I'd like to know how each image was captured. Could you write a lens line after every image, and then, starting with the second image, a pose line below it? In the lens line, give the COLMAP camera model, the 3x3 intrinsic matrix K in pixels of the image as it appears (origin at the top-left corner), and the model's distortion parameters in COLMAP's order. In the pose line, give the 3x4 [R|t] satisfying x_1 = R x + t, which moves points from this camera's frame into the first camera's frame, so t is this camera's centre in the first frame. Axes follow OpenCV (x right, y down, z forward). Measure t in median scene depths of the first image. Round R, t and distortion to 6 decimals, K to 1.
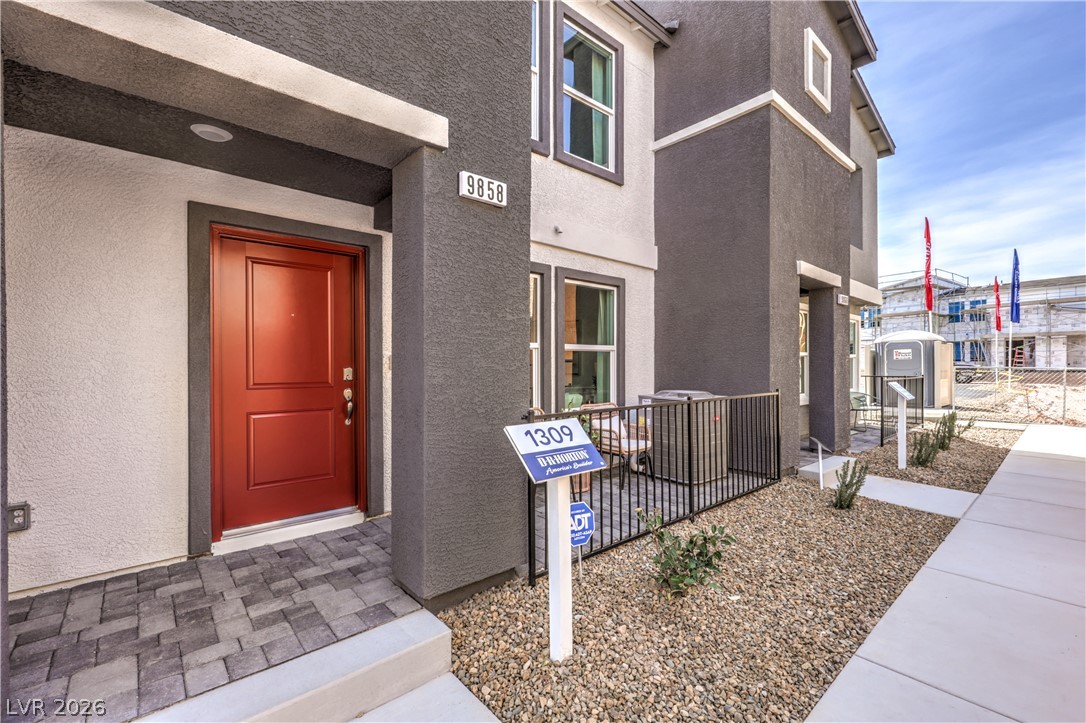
lens RADIAL K [[462.0, 0, 556.9], [0, 462.0, 361.4], [0, 0, 1]] dist [0.002061, -0.000525]
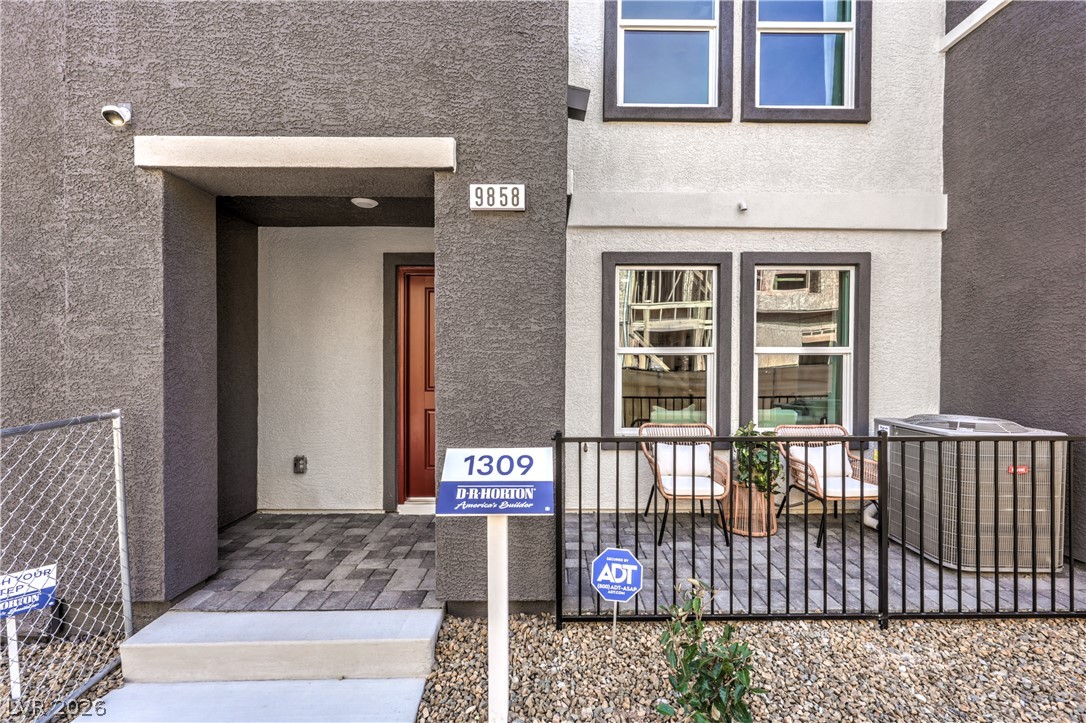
lens RADIAL K [[449.2, 0, 543.7], [0, 449.2, 363.6], [0, 0, 1]] dist [-0.000294, -0.000311]
pose [[0.757062, 0.003801, -0.653332, 0.503815], [0.001523, 0.999970, 0.007582, -0.031724], [0.653341, -0.006735, 0.757034, 0.338730]]
